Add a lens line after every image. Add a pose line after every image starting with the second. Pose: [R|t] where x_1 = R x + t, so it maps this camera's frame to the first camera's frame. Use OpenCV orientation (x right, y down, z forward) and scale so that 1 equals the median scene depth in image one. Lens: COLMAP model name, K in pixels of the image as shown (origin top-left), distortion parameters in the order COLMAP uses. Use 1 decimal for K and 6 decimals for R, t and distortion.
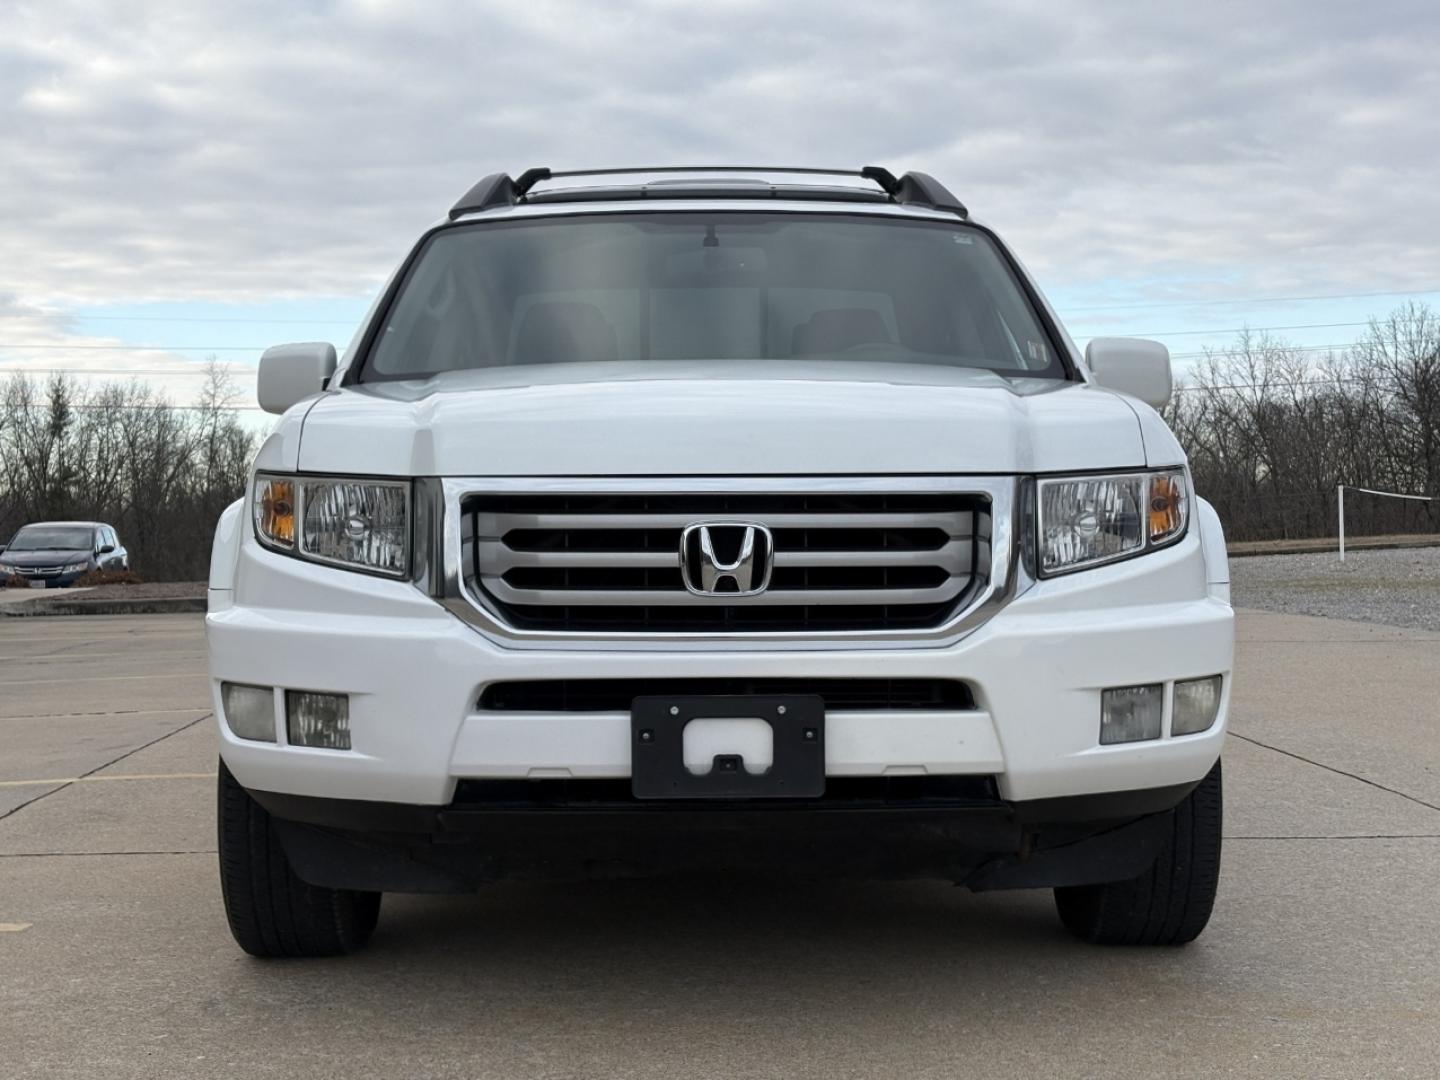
lens RADIAL K [[2231.8, 0, 720.0], [0, 2231.8, 540.0], [0, 0, 1]] dist [0.243934, -1.008576]
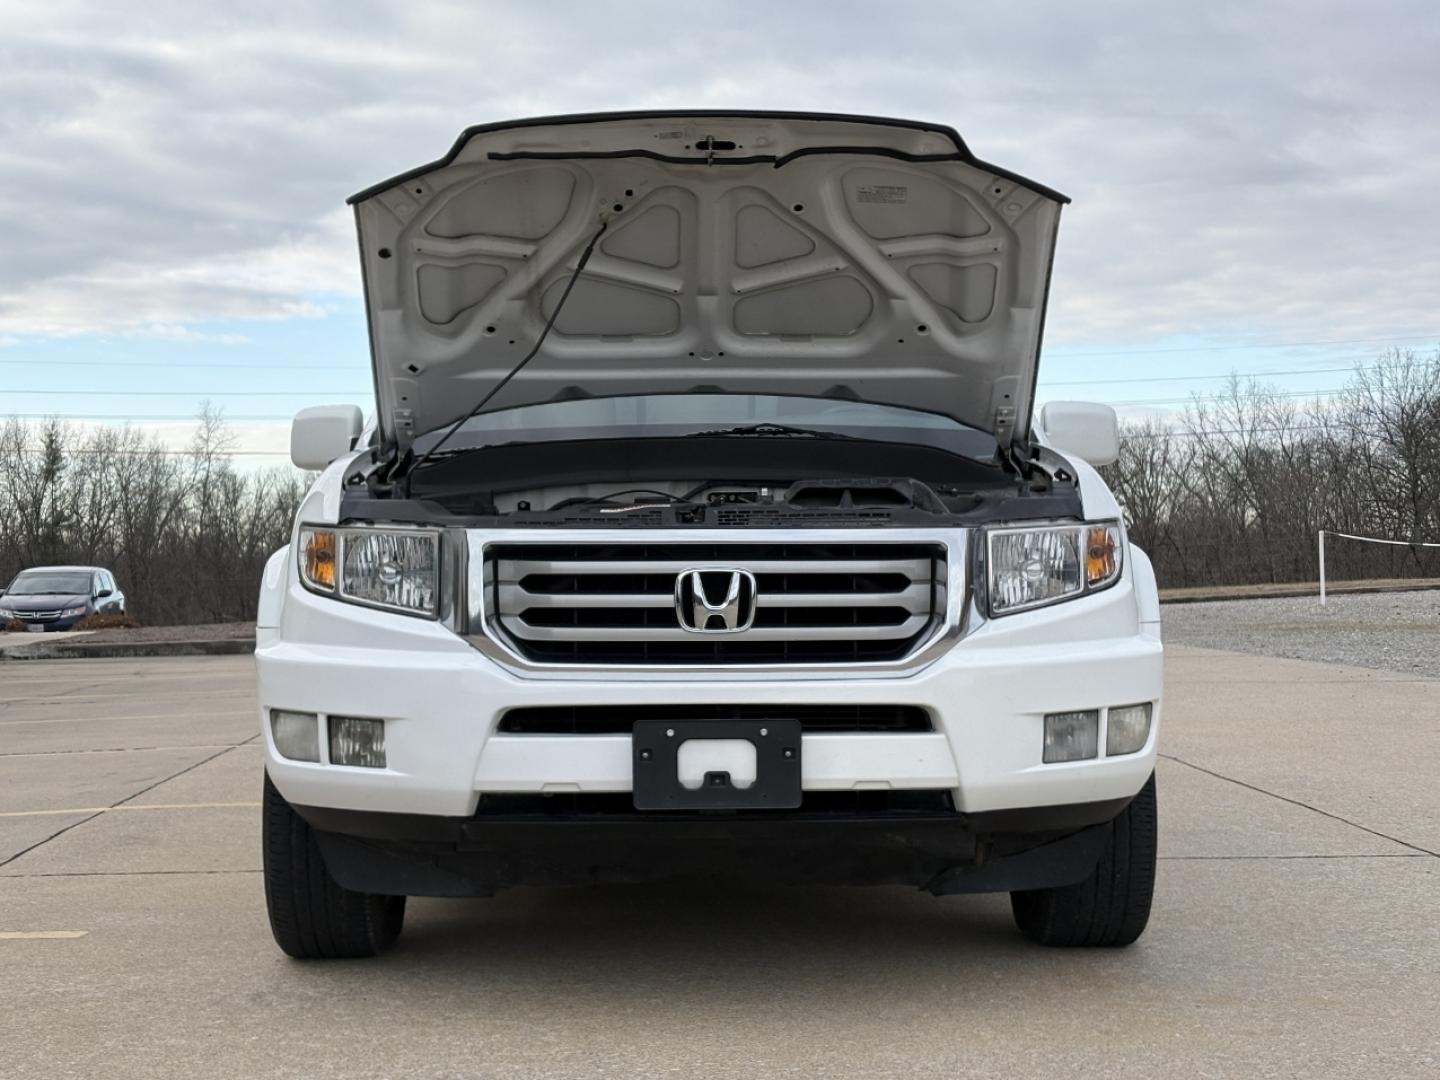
lens RADIAL K [[2227.0, 0, 716.7], [0, 2227.0, 572.2], [0, 0, 1]] dist [0.237247, 0.048716]
pose [[0.999998, -0.000166, 0.002117, 0.000865], [0.000177, 0.999986, -0.005329, 0.000098], [-0.002116, 0.005329, 0.999984, -0.130797]]
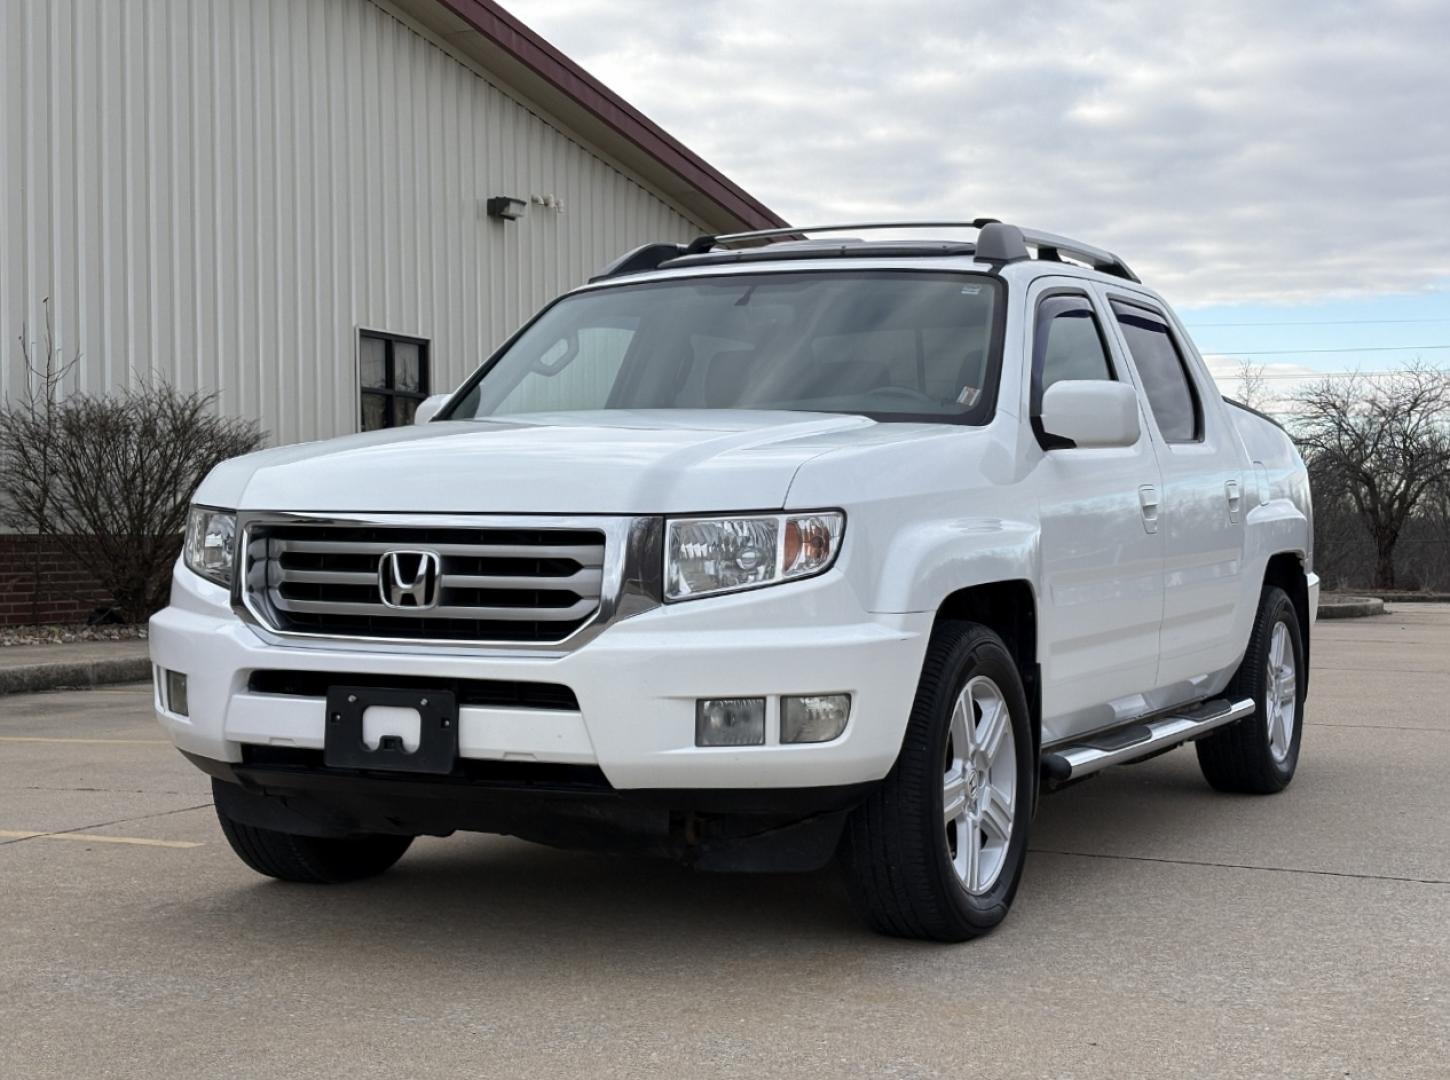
lens RADIAL K [[2292.8, 0, 725.0], [0, 2292.8, 540.0], [0, 0, 1]] dist [0.169692, -0.042504]
pose [[0.886157, 0.019904, -0.462957, 0.699471], [-0.020862, 0.999778, 0.003050, -0.019610], [0.462914, 0.006956, 0.886376, -0.053370]]
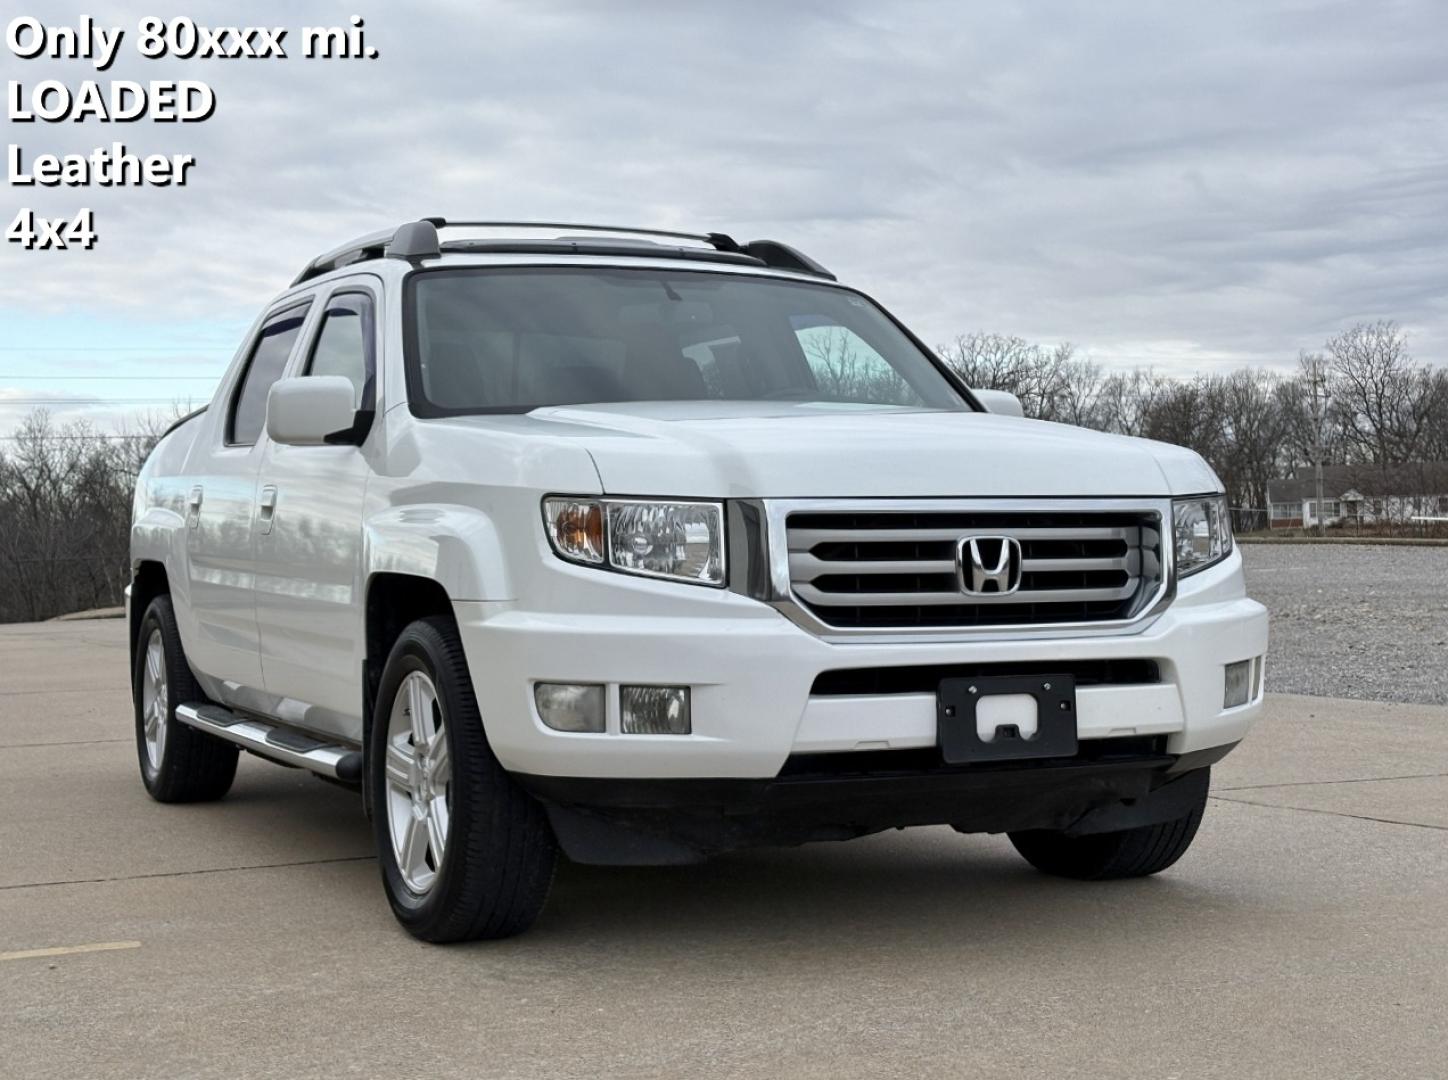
lens RADIAL K [[2244.2, 0, 724.0], [0, 2244.2, 540.0], [0, 0, 1]] dist [0.243934, -1.008576]
pose [[0.912901, -0.005605, 0.408143, -0.587464], [0.013318, 0.999782, -0.016058, 0.011553], [-0.407965, 0.020095, 0.912777, -0.061717]]
